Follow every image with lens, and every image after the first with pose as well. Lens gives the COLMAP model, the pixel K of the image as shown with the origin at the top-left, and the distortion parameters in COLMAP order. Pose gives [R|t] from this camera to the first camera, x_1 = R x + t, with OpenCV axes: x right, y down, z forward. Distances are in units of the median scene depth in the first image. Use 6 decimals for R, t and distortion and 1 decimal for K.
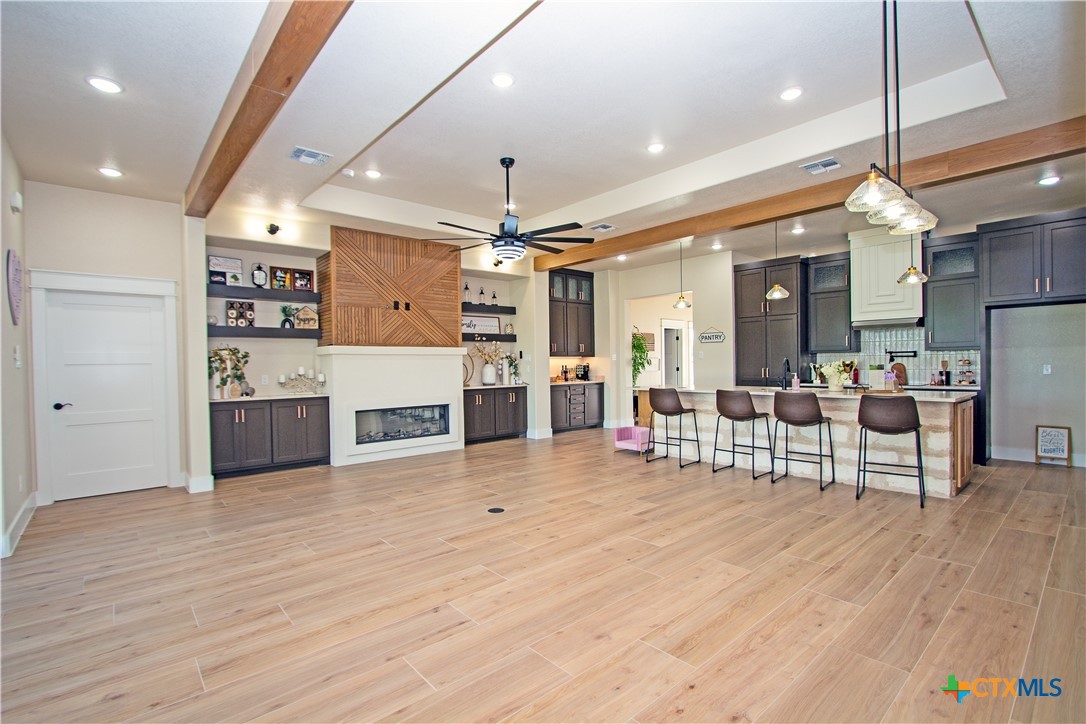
lens RADIAL K [[500.4, 0, 543.5], [0, 500.4, 366.3], [0, 0, 1]] dist [-0.013691, -0.000238]
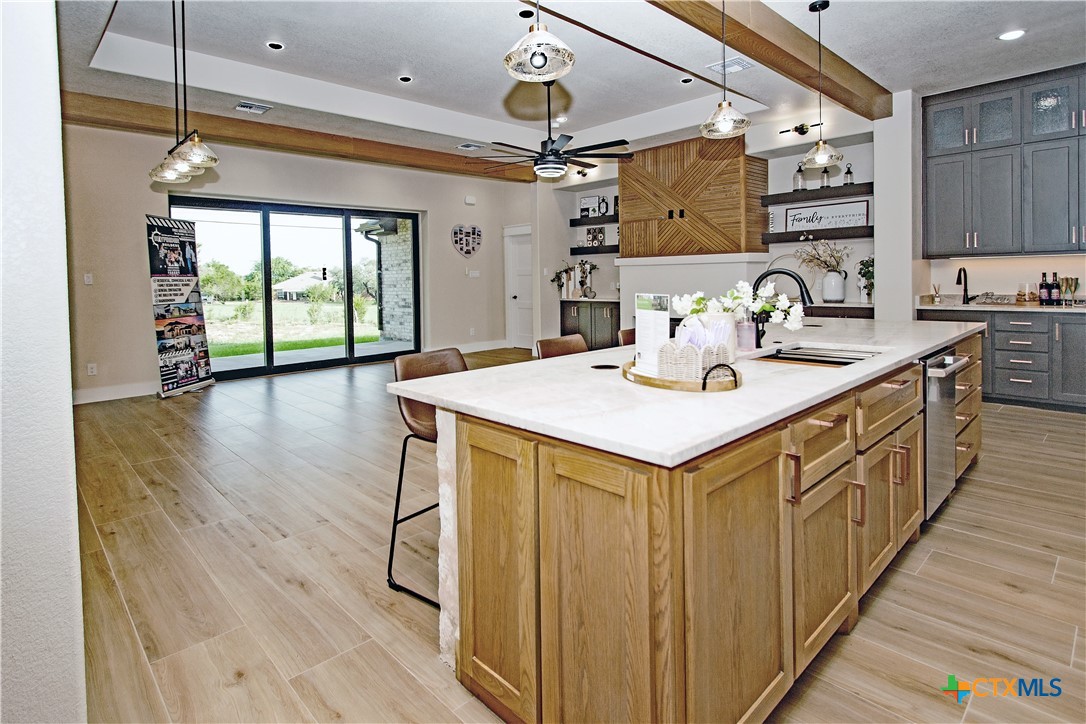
lens RADIAL K [[564.3, 0, 547.0], [0, 564.3, 283.1], [0, 0, 1]] dist [-0.018659, -0.000261]
pose [[0.050882, 0.022973, -0.998440, 0.847639], [0.011683, 0.999653, 0.023596, -0.015764], [0.998636, -0.012865, 0.050596, 0.727086]]
